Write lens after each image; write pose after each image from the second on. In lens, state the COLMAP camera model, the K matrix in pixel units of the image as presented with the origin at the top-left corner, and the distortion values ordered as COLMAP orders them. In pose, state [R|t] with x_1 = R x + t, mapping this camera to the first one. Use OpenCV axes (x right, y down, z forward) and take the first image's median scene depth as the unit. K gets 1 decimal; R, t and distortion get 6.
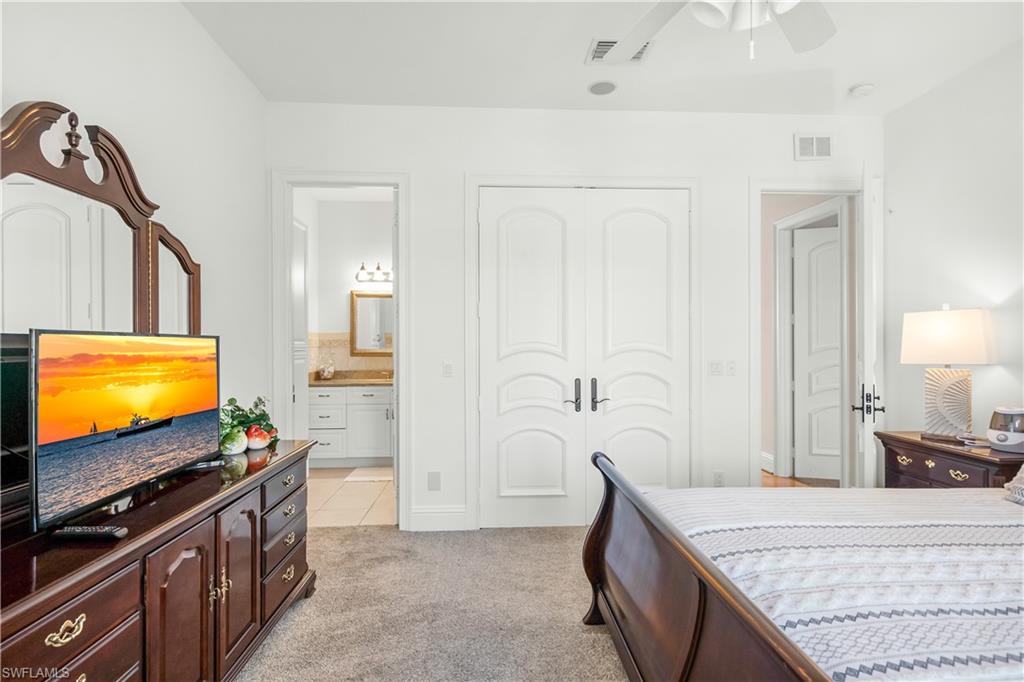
lens RADIAL K [[502.1, 0, 512.1], [0, 502.1, 342.6], [0, 0, 1]] dist [0.004383, -0.000342]
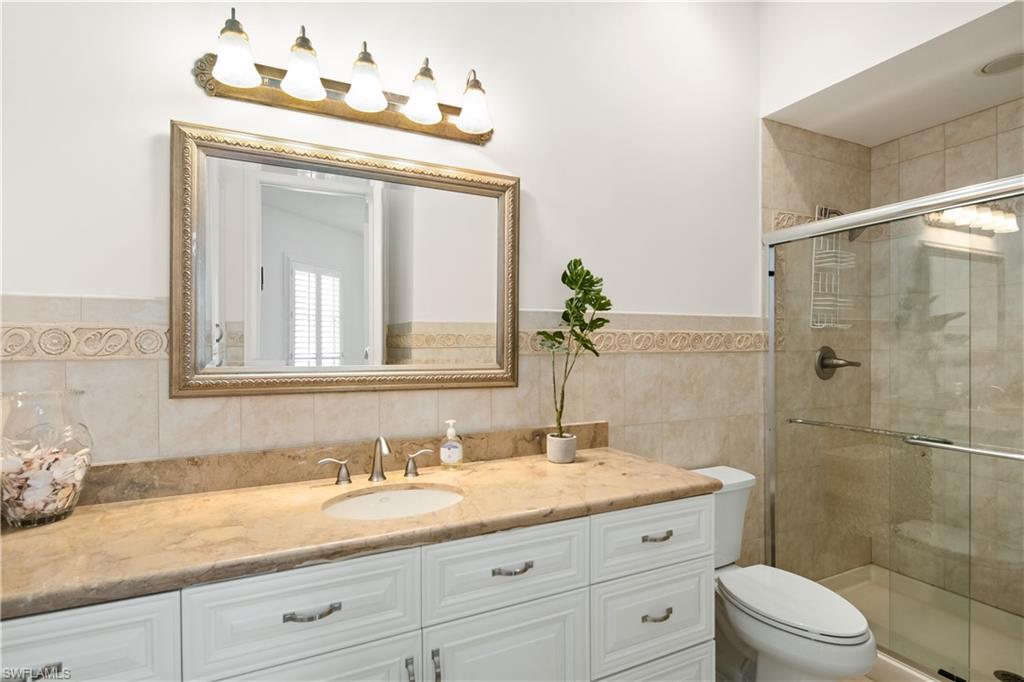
lens RADIAL K [[502.1, 0, 510.8], [0, 502.1, 344.2], [0, 0, 1]] dist [0.004383, -0.000342]
pose [[0.926473, -0.000326, 0.376361, -0.265332], [-0.001220, 0.999992, 0.003870, 0.000007], [-0.376359, -0.004045, 0.926465, 0.727120]]
